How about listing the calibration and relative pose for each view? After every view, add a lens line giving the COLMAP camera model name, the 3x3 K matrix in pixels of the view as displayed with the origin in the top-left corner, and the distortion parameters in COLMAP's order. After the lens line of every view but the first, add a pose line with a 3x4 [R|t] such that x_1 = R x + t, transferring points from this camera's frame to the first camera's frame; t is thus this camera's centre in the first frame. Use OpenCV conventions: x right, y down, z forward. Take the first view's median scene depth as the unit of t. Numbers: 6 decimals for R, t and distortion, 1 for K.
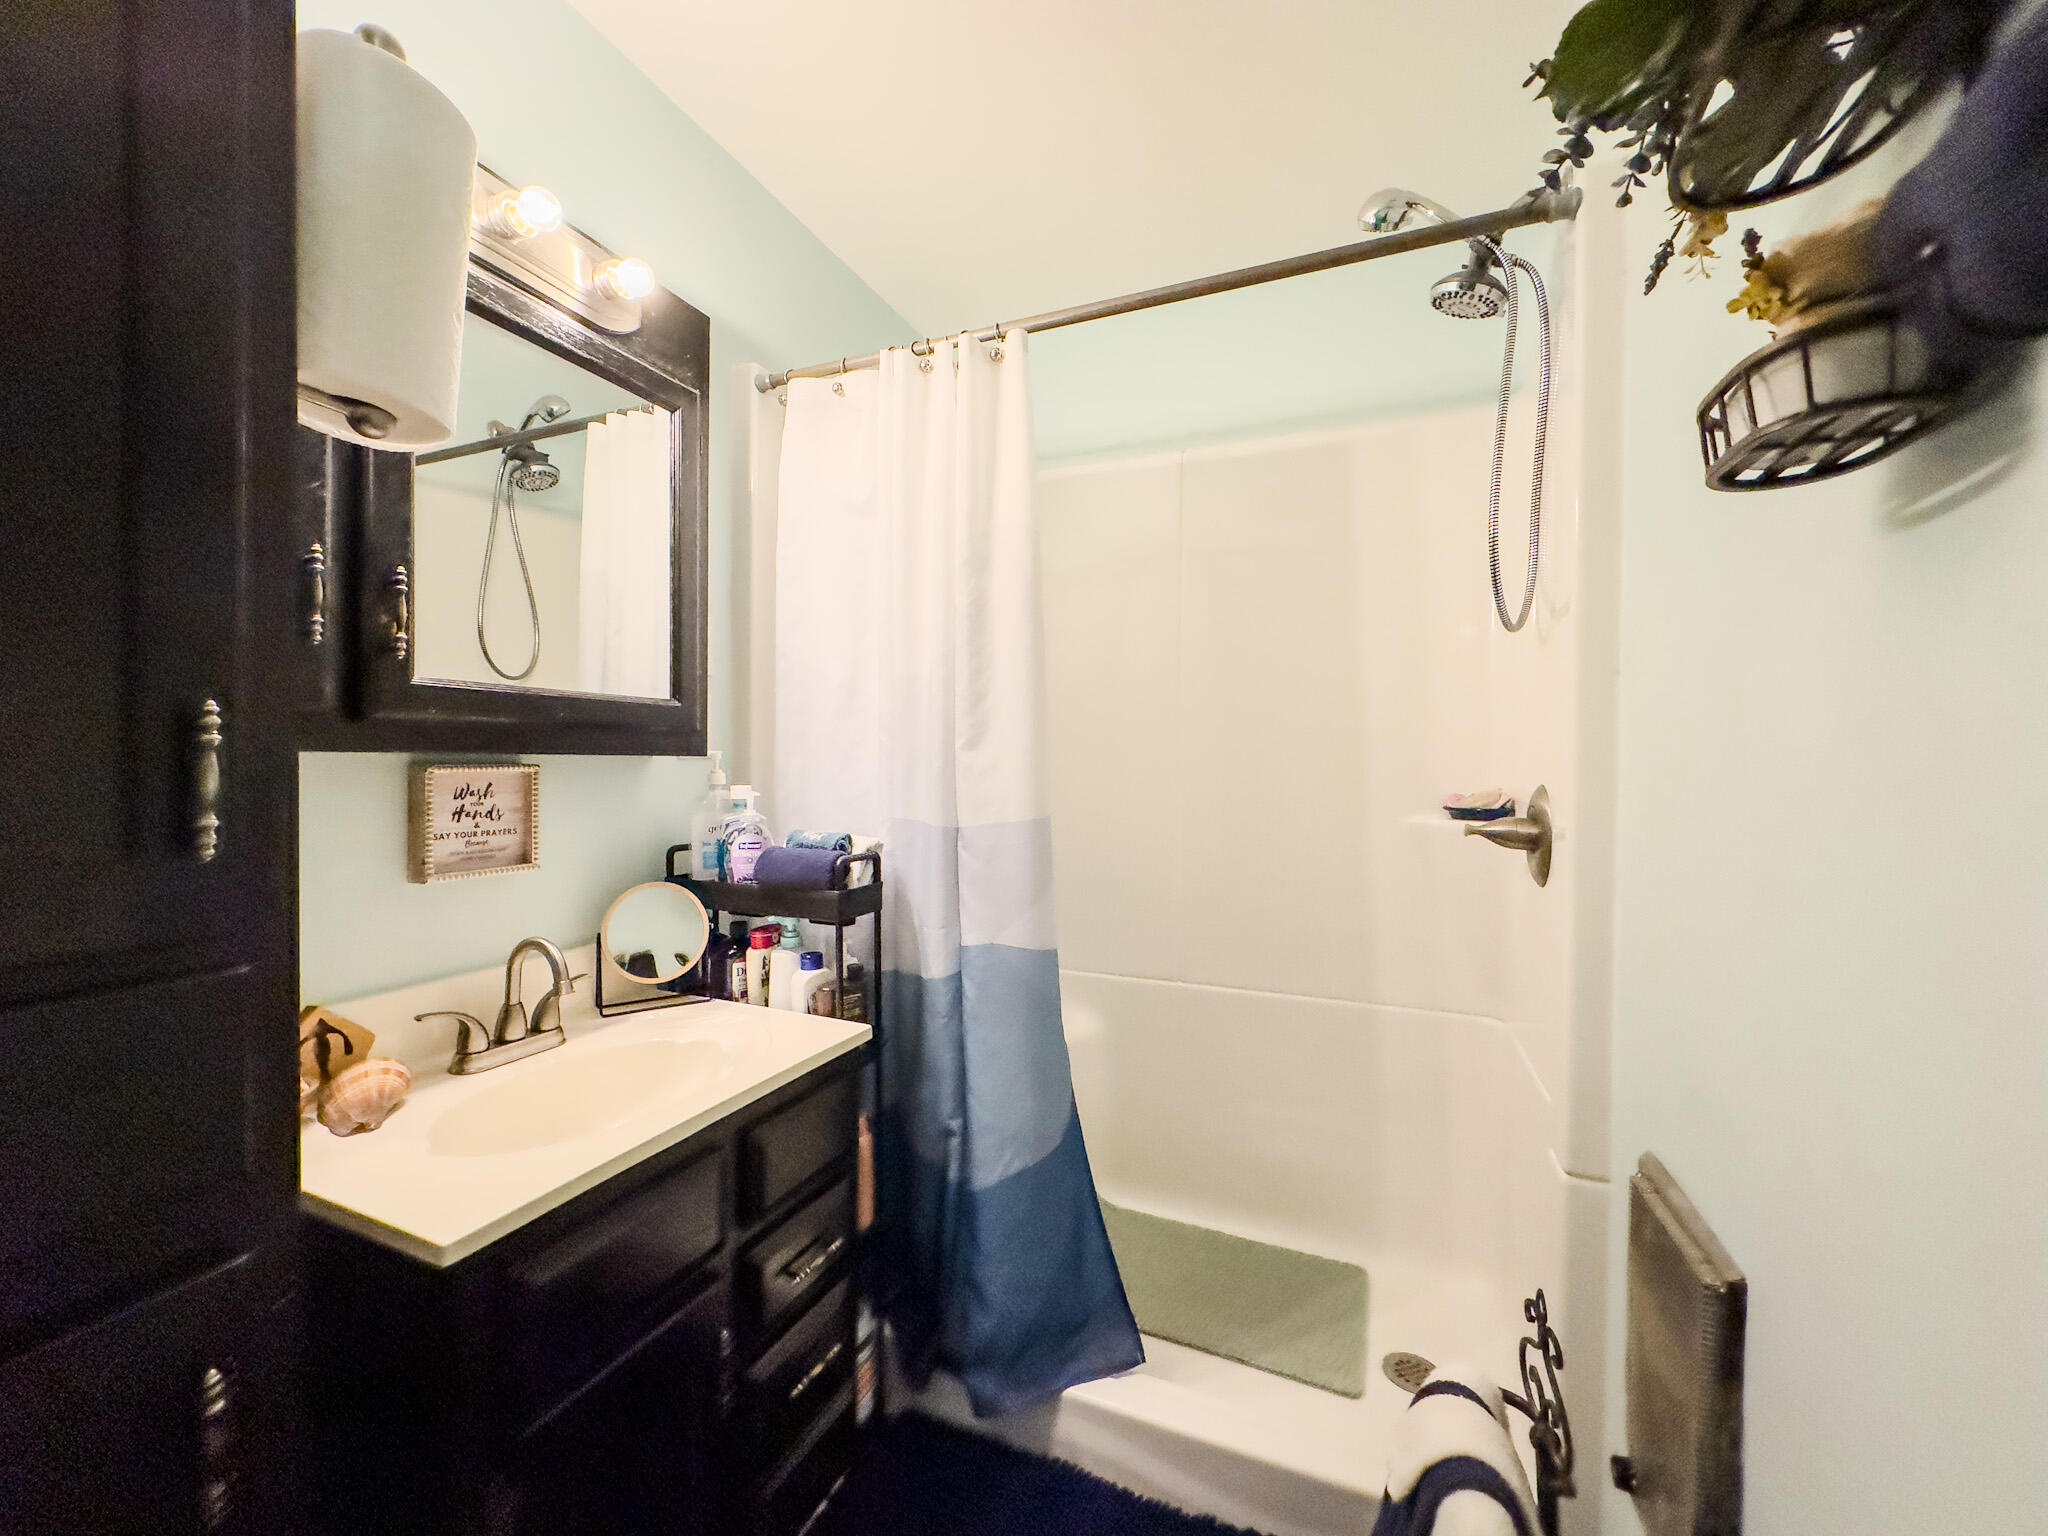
lens RADIAL K [[818.9, 0, 1010.2], [0, 818.9, 767.6], [0, 0, 1]] dist [-0.001261, 0.000372]
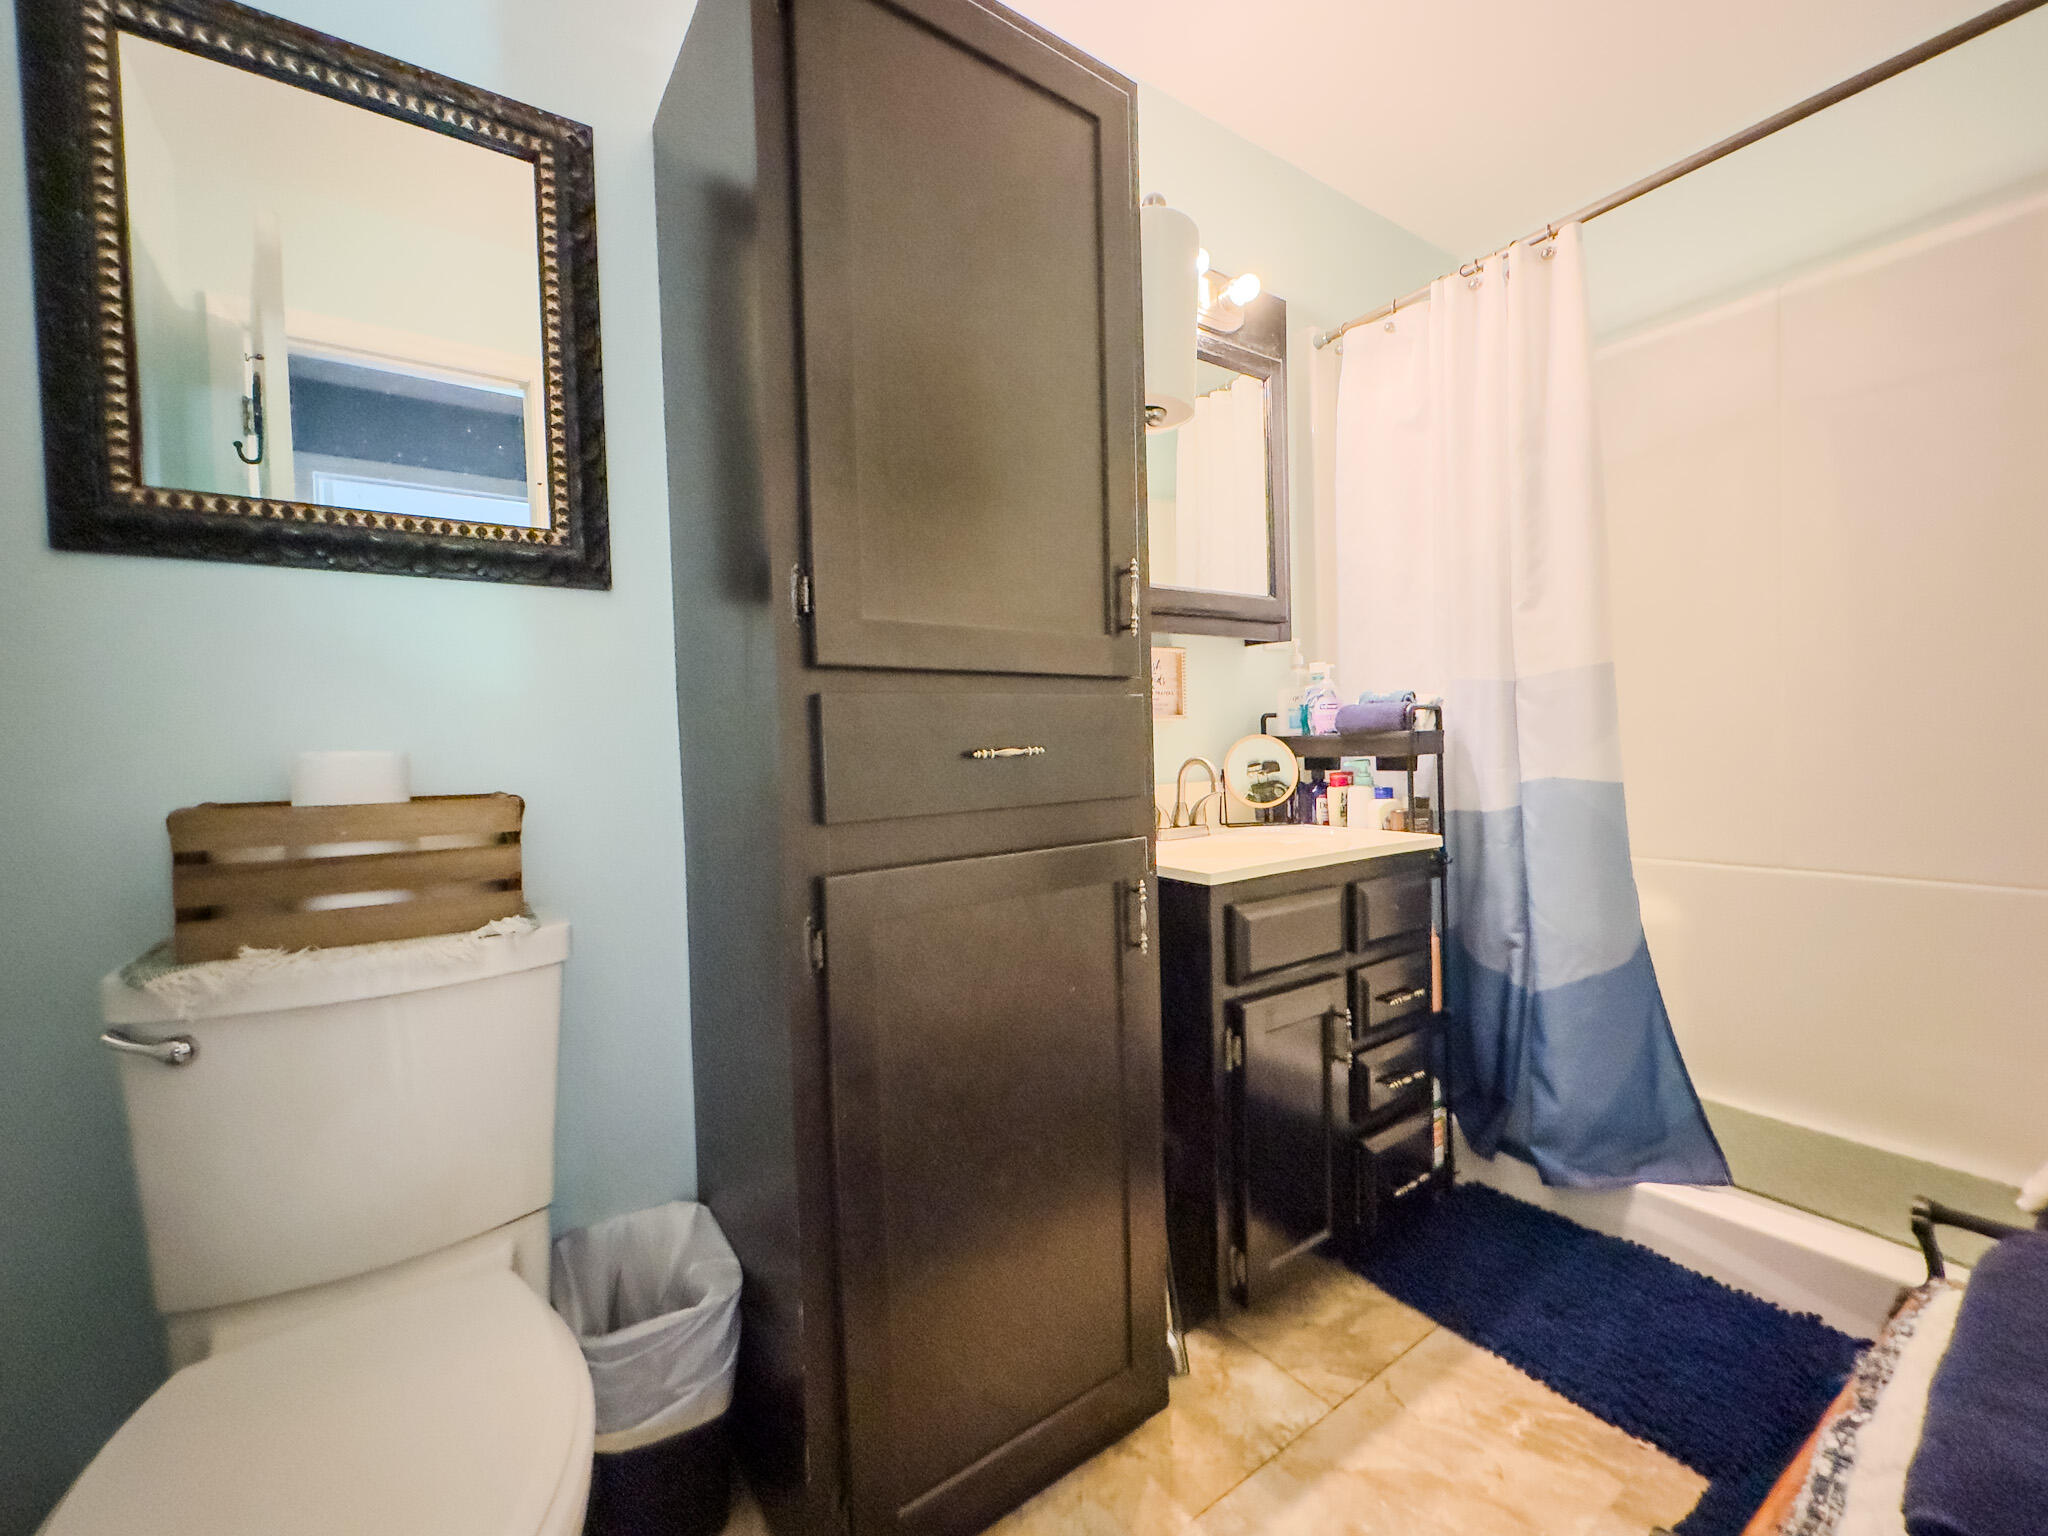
lens RADIAL K [[818.9, 0, 1032.2], [0, 818.9, 766.4], [0, 0, 1]] dist [-0.001261, 0.000372]
pose [[0.845524, -0.016204, -0.533691, -0.026747], [0.034776, 0.999088, 0.024761, 0.143333], [0.532803, -0.039496, 0.845317, -0.345073]]
